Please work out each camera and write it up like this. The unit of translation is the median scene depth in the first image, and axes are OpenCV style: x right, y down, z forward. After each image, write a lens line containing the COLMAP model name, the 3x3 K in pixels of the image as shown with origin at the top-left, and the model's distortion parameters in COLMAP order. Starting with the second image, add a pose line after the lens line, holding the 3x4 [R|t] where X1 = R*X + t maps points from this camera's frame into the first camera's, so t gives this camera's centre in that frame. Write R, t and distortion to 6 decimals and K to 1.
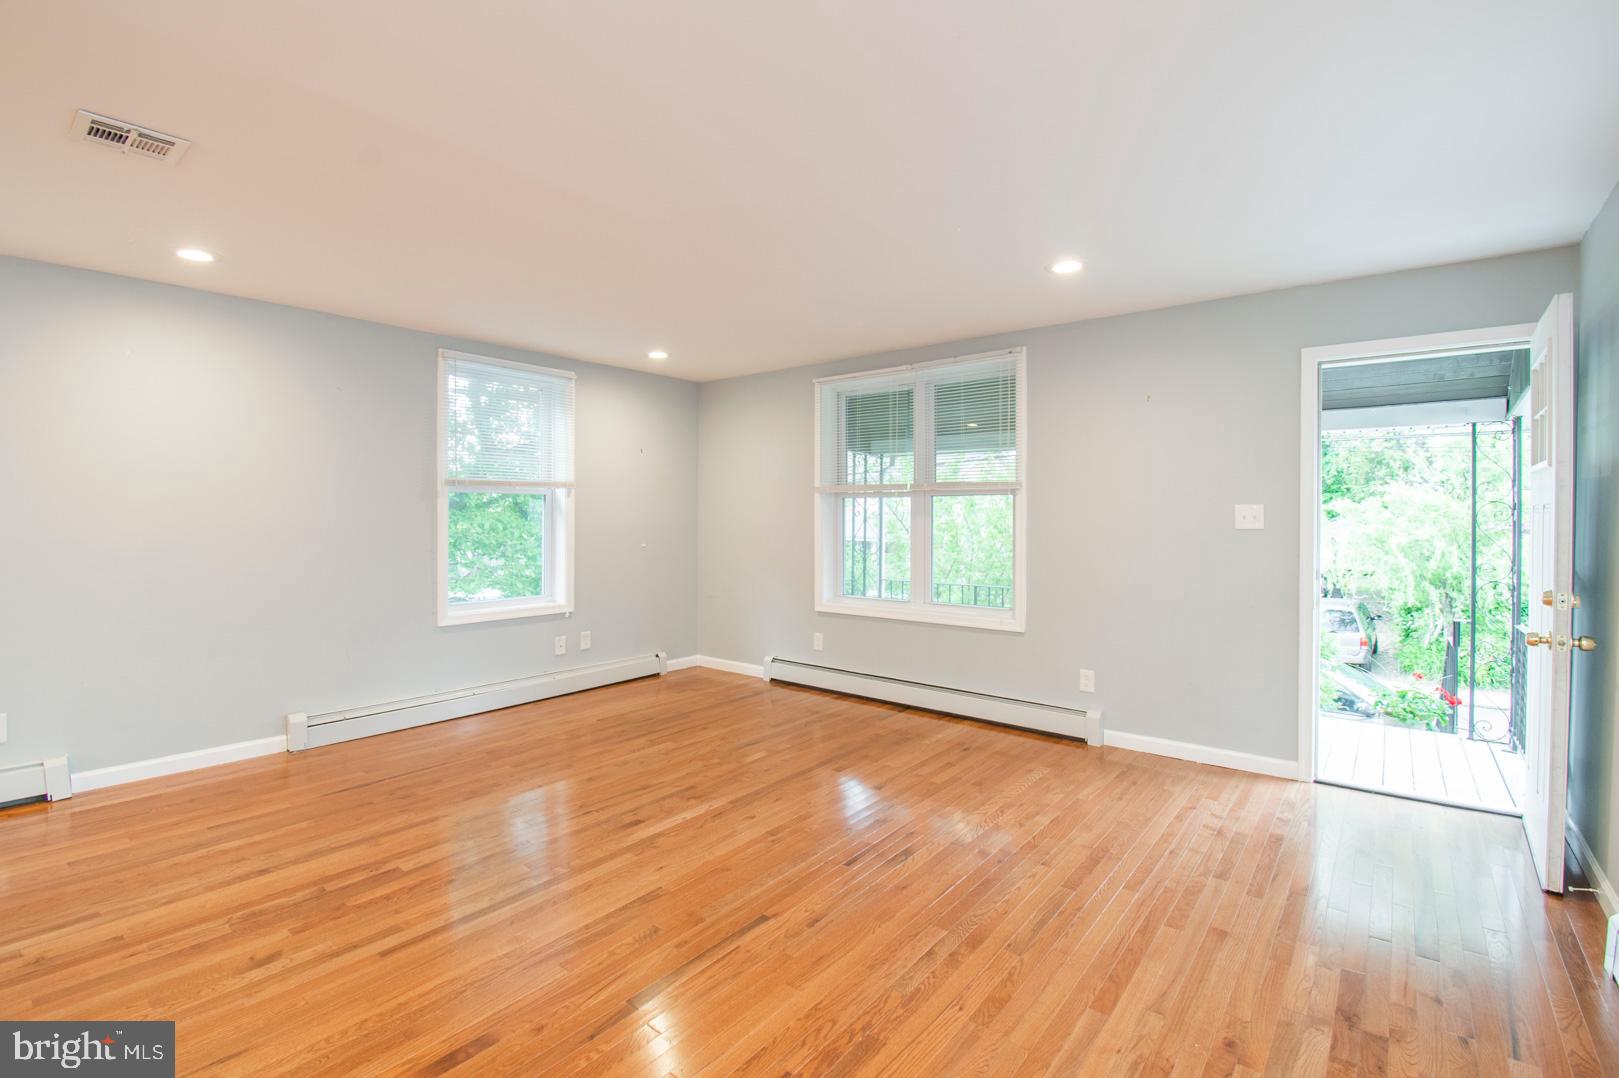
lens RADIAL K [[717.4, 0, 802.8], [0, 717.4, 523.4], [0, 0, 1]] dist [0.000058, -0.017942]
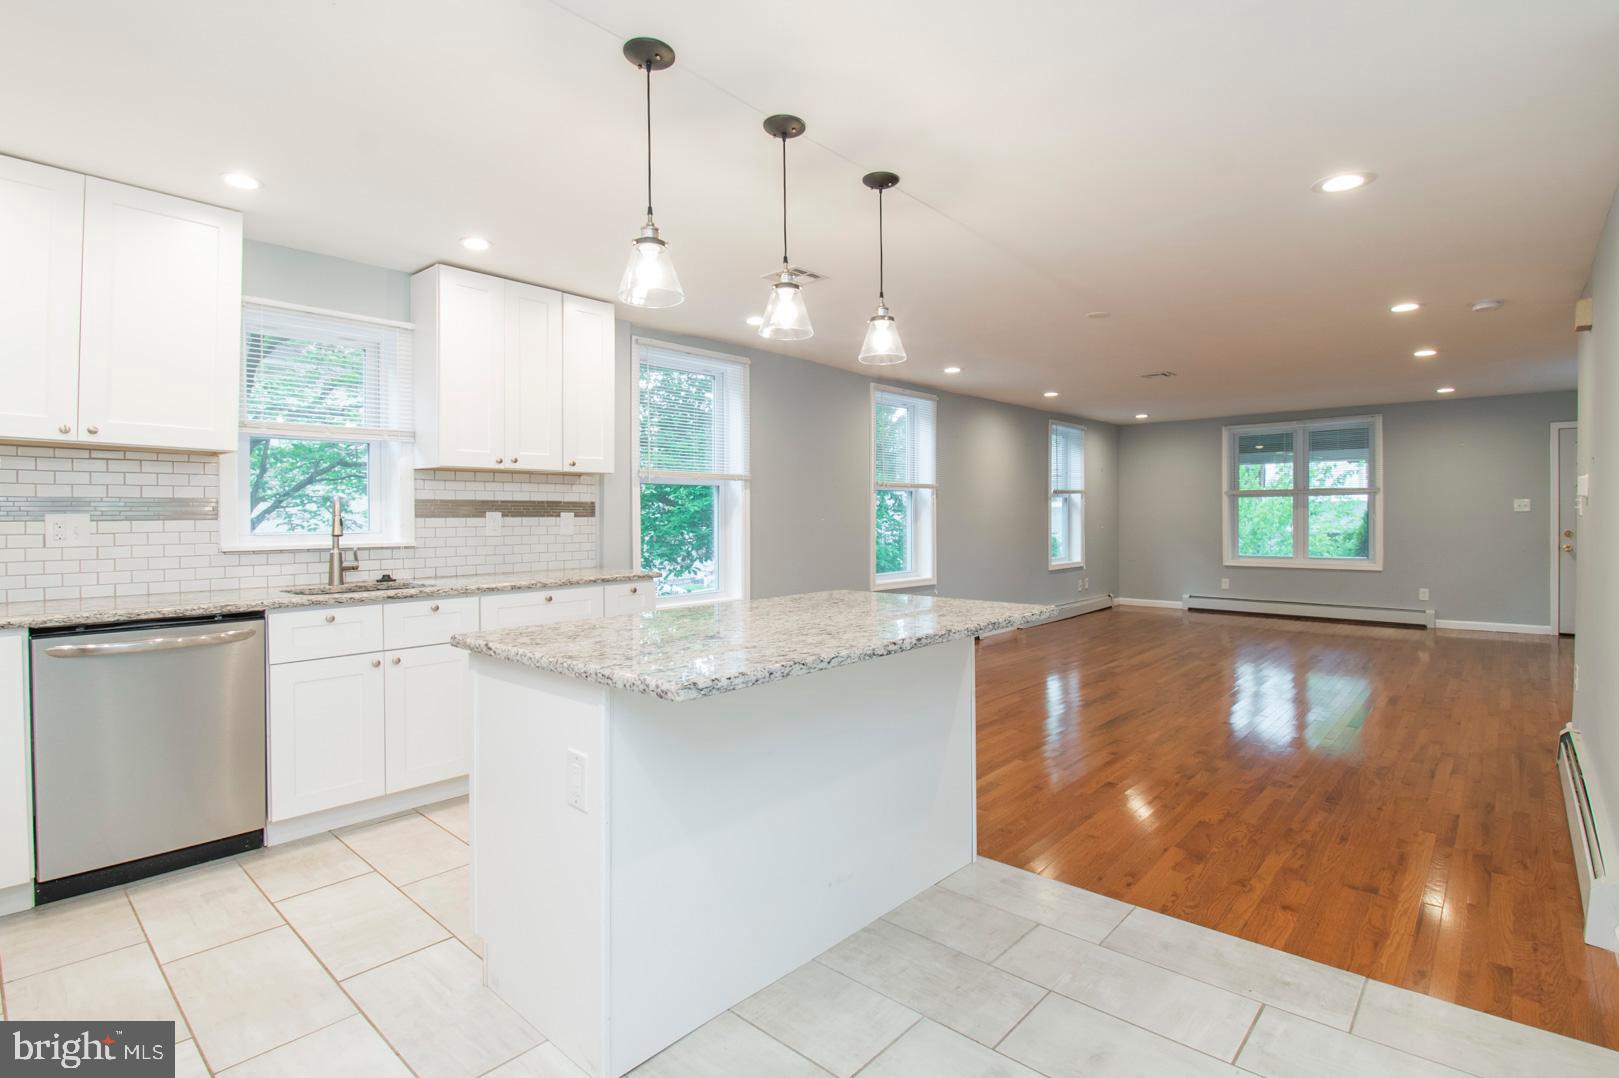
lens RADIAL K [[740.0, 0, 824.9], [0, 740.0, 518.9], [0, 0, 1]] dist [0.001074, -0.014878]
pose [[0.999652, -0.006808, -0.025475, -0.968089], [0.006564, 0.999932, -0.009675, 0.027058], [0.025539, 0.009505, 0.999629, -0.830203]]
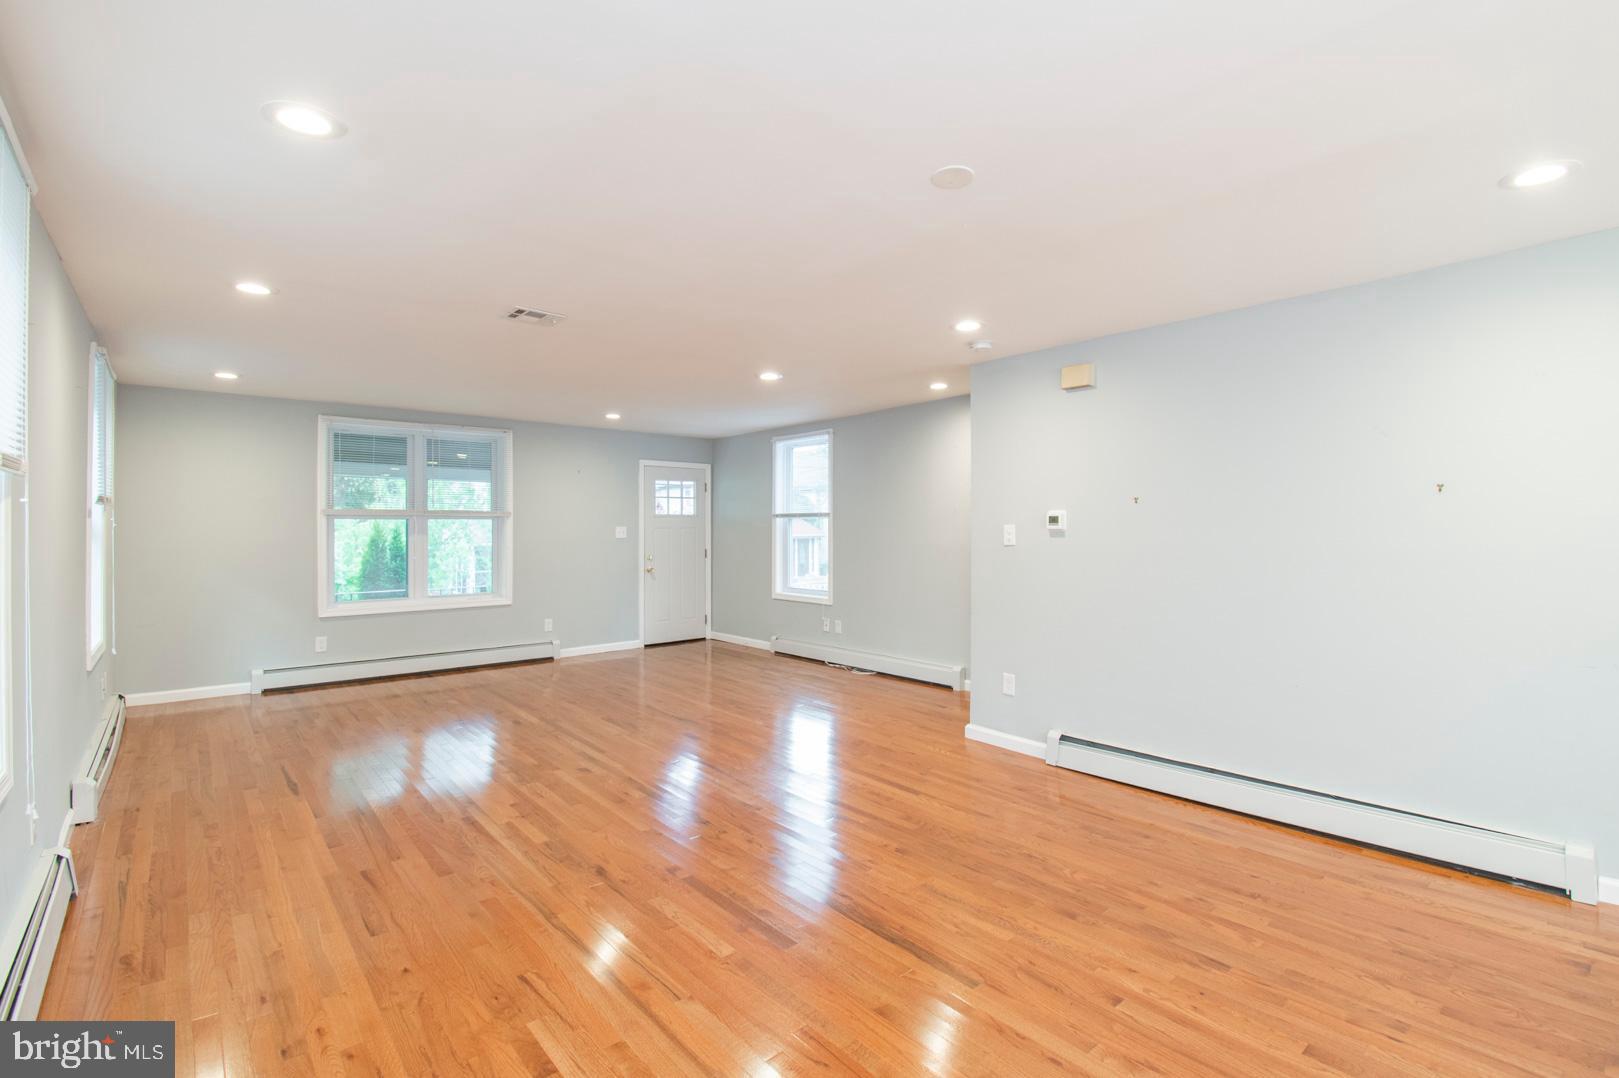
lens RADIAL K [[740.0, 0, 824.9], [0, 740.0, 518.9], [0, 0, 1]] dist [0.001074, -0.014878]
pose [[0.165339, 0.013776, 0.986140, -1.129899], [0.016325, 0.999727, -0.016703, -0.002110], [-0.986102, 0.018861, 0.165069, 0.012983]]
